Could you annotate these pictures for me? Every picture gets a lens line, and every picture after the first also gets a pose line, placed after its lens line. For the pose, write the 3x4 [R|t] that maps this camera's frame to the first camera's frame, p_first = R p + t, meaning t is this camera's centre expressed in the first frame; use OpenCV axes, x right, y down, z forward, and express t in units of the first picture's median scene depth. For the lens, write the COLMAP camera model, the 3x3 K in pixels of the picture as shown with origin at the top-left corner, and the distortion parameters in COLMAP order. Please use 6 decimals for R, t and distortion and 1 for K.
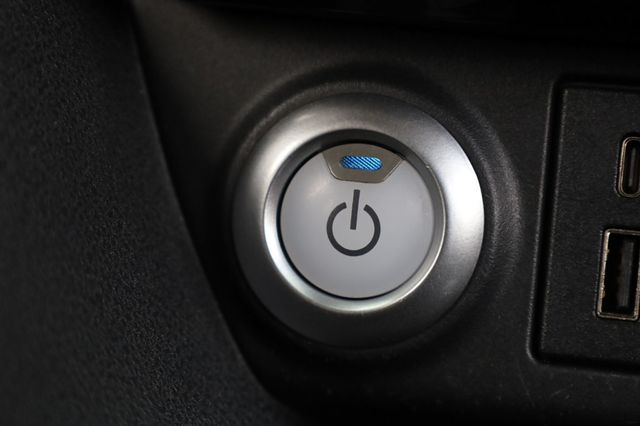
lens RADIAL K [[1370.6, 0, 320.1], [0, 1370.6, 215.0], [0, 0, 1]] dist [-0.062545, 0.000000]
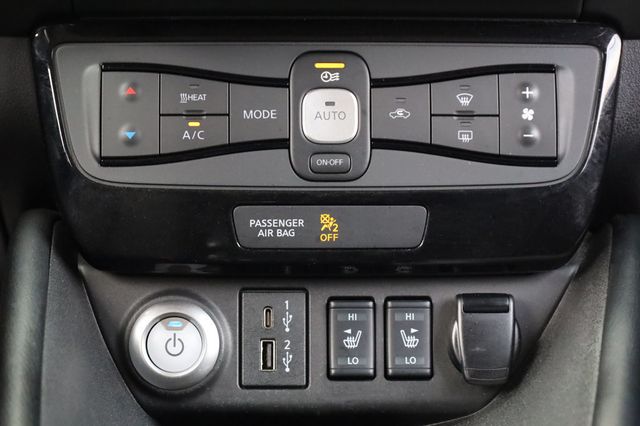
lens RADIAL K [[1902.6, 0, 320.2], [0, 1902.6, 216.1], [0, 0, 1]] dist [0.127950, 0.000000]
pose [[0.973588, -0.058694, 0.220639, -0.537591], [0.092147, 0.985201, -0.144526, 0.341910], [-0.208891, 0.161040, 0.964588, -2.927617]]
